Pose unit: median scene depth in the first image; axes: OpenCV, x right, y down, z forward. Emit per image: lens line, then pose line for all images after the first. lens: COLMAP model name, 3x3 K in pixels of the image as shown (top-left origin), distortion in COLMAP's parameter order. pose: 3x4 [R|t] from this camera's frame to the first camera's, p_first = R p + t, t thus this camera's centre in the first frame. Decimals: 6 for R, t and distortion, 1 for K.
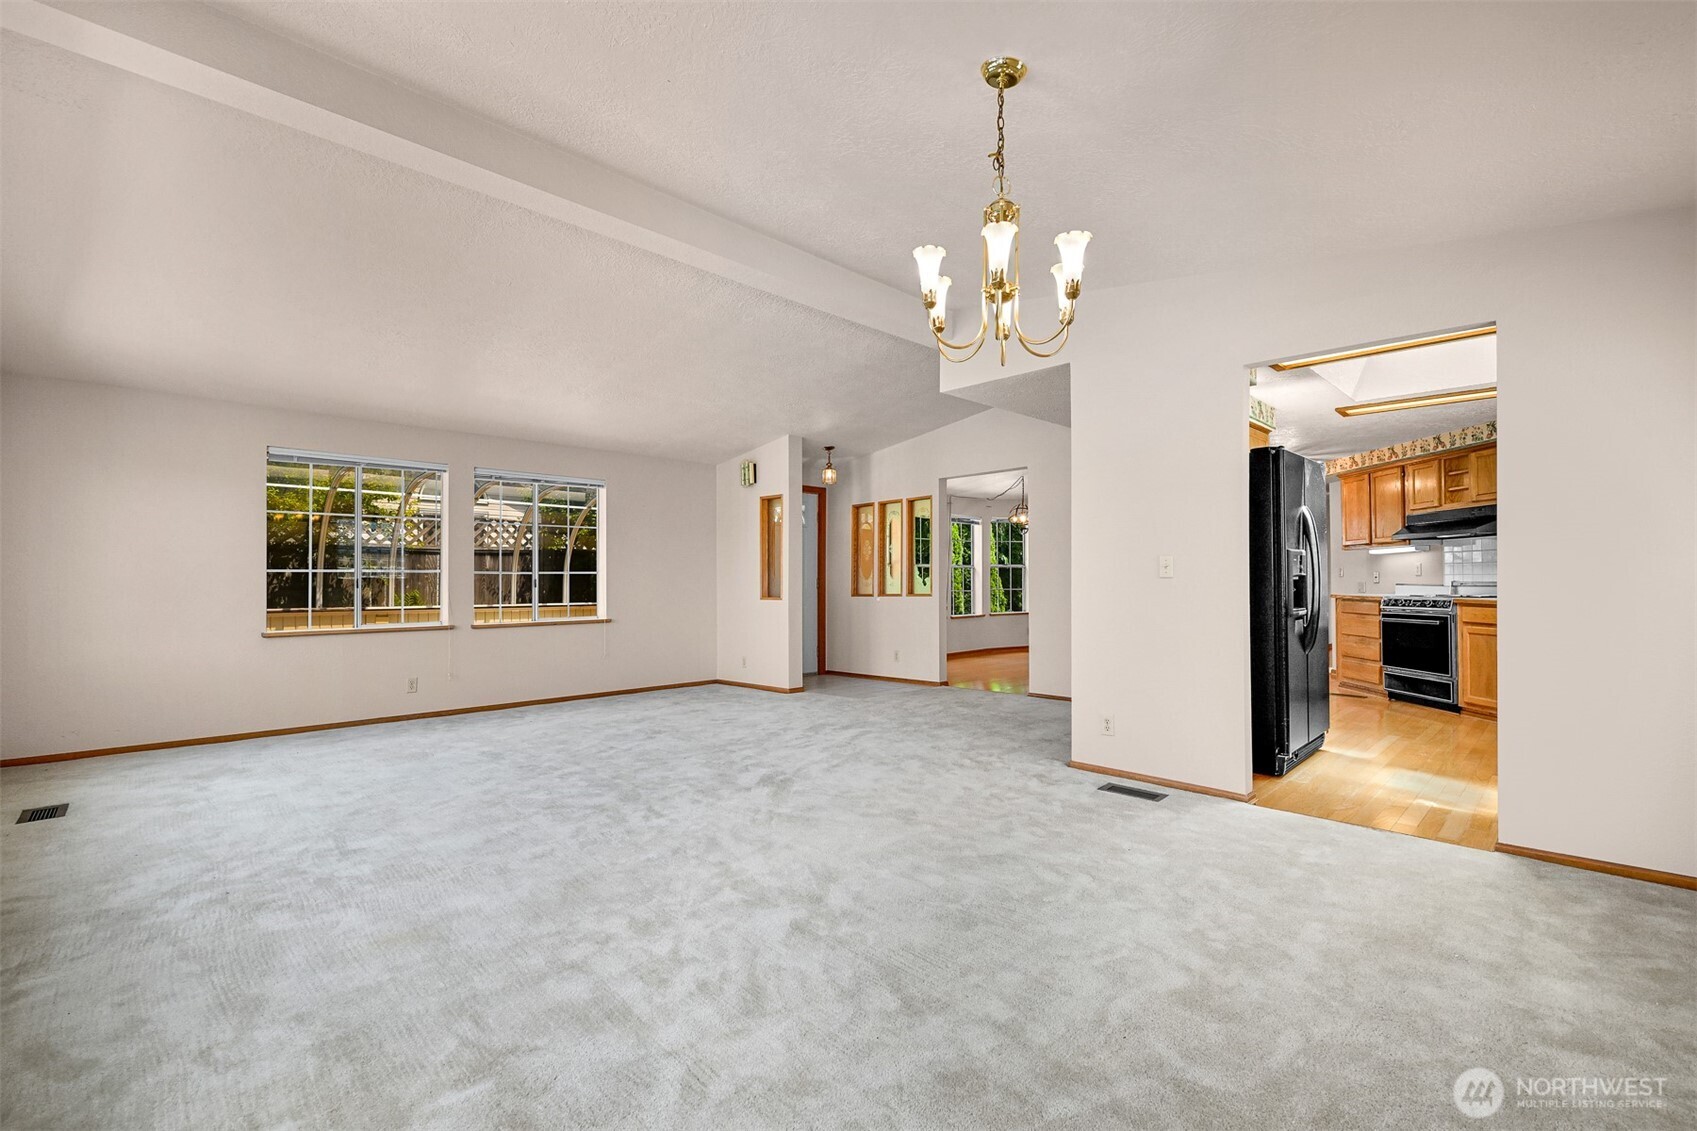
lens RADIAL K [[750.2, 0, 839.8], [0, 750.2, 568.4], [0, 0, 1]] dist [-0.002512, -0.000374]
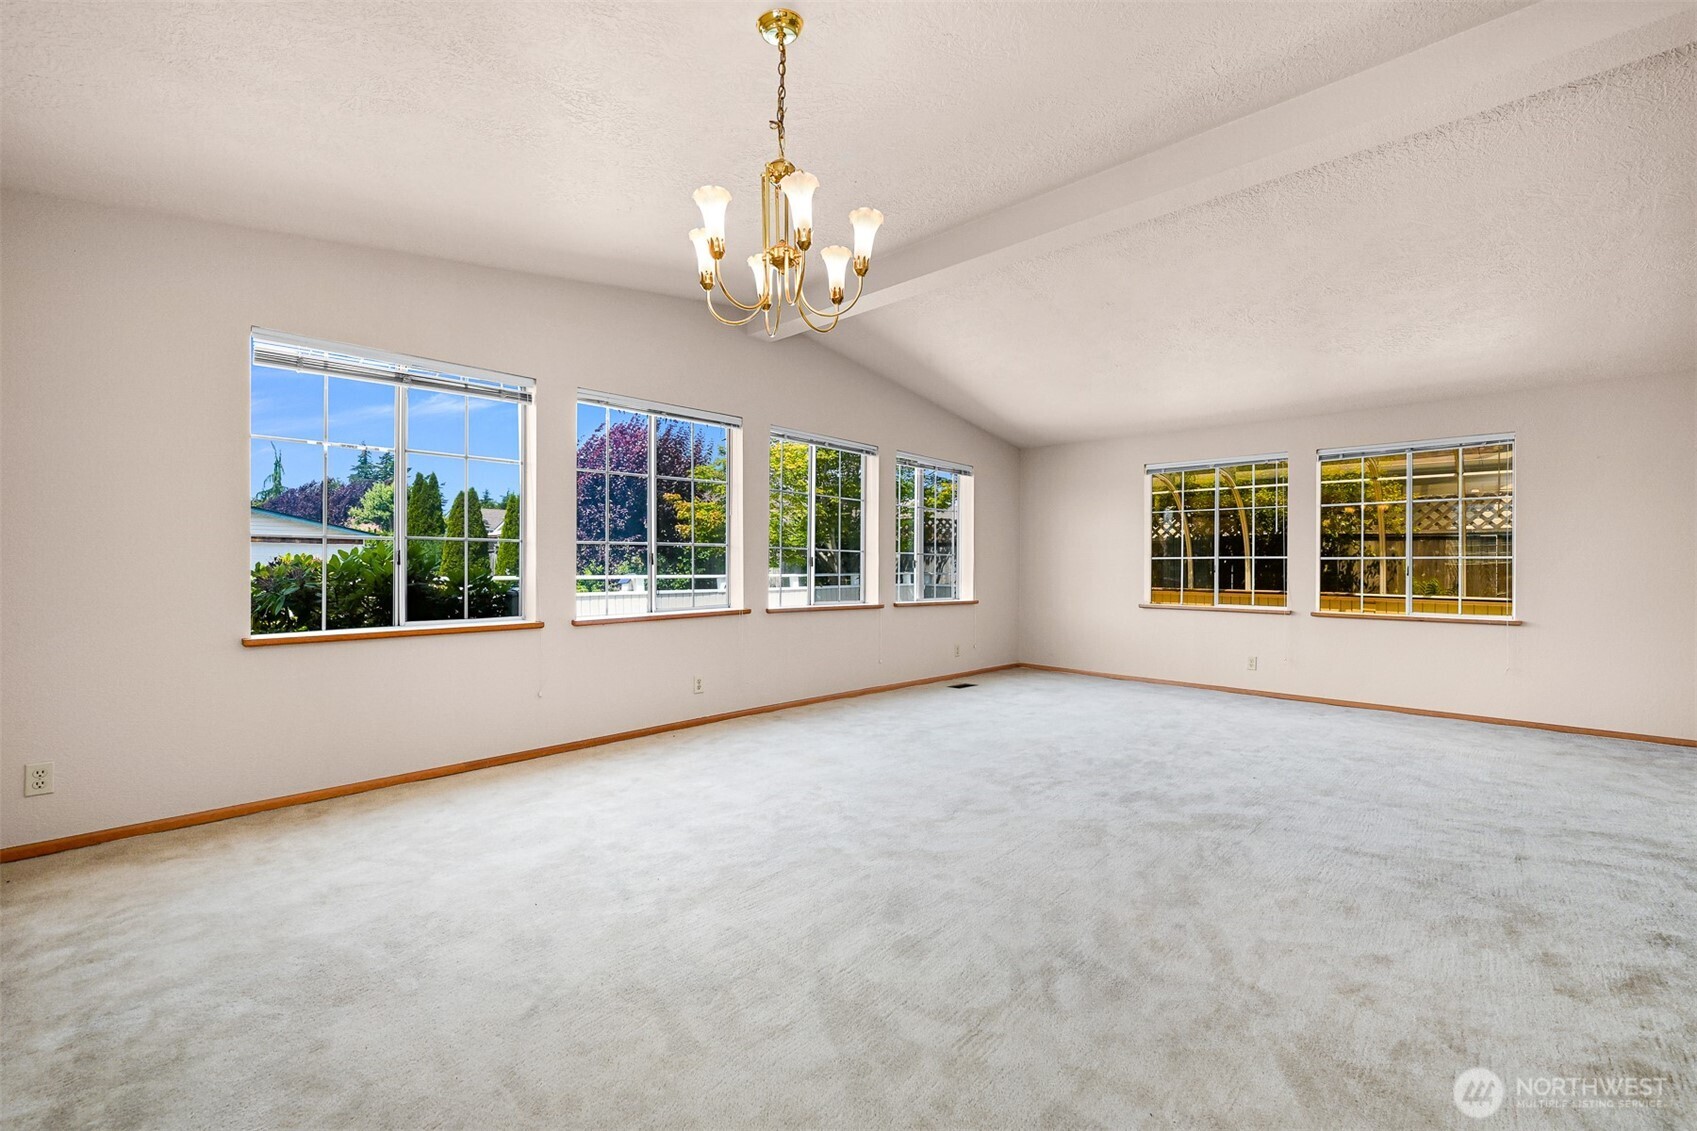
lens RADIAL K [[688.4, 0, 848.5], [0, 688.4, 565.5], [0, 0, 1]] dist [-0.000876, -0.000023]
pose [[0.038853, 0.001922, -0.999243, 1.178066], [0.008178, 0.999964, 0.002241, 0.023214], [0.999211, -0.008259, 0.038836, 1.126382]]
